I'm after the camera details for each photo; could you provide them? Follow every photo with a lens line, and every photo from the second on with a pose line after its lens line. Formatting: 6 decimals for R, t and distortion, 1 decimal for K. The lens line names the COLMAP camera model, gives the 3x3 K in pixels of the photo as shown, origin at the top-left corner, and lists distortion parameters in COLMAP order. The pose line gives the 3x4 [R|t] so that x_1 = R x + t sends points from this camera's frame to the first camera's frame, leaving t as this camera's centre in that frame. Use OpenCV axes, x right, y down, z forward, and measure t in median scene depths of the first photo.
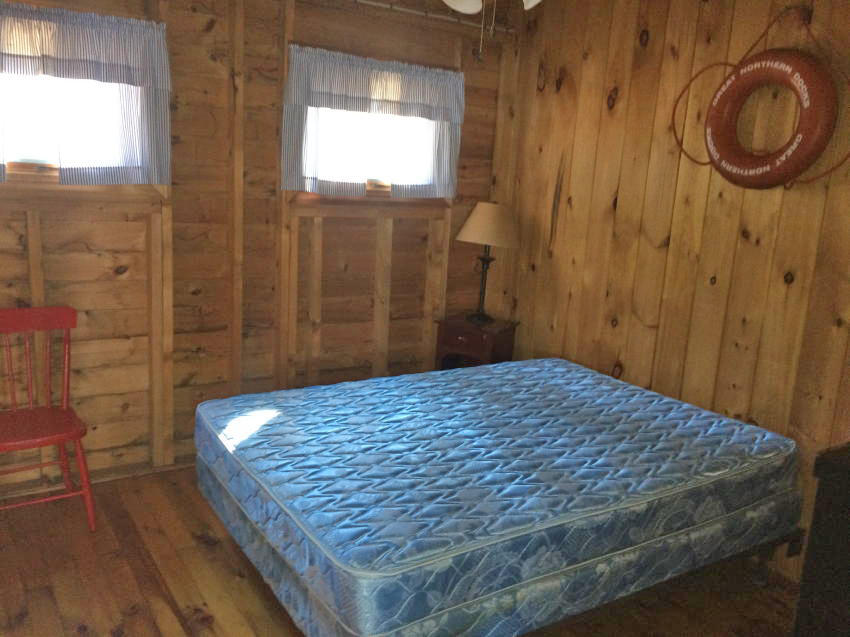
lens RADIAL K [[732.3, 0, 425.0], [0, 732.3, 318.5], [0, 0, 1]] dist [0.062002, -0.015158]
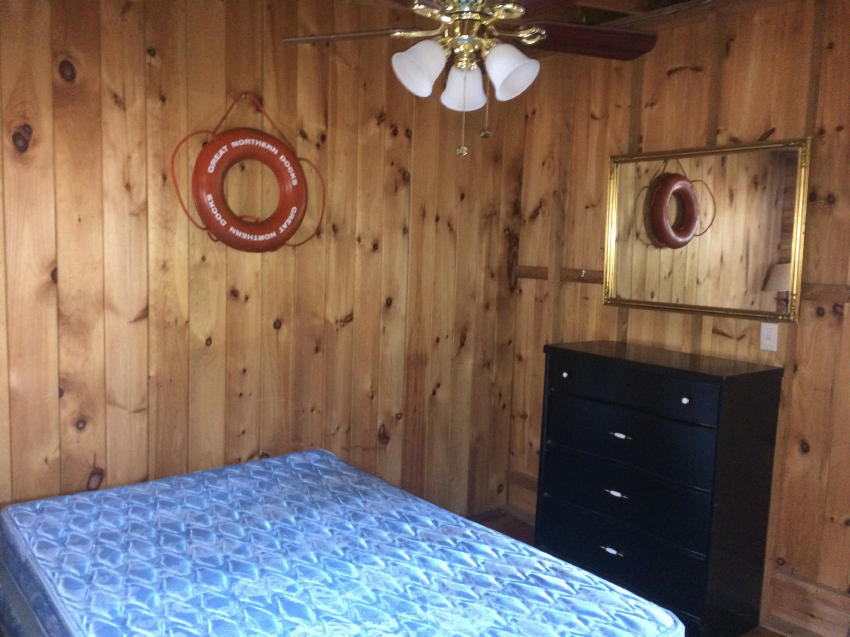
lens RADIAL K [[732.3, 0, 425.0], [0, 732.3, 318.5], [0, 0, 1]] dist [0.062002, -0.015158]
pose [[-0.074552, -0.175687, 0.981619, -0.593279], [0.159539, 0.969578, 0.185649, -0.215969], [-0.984373, 0.170447, -0.044255, 0.730559]]
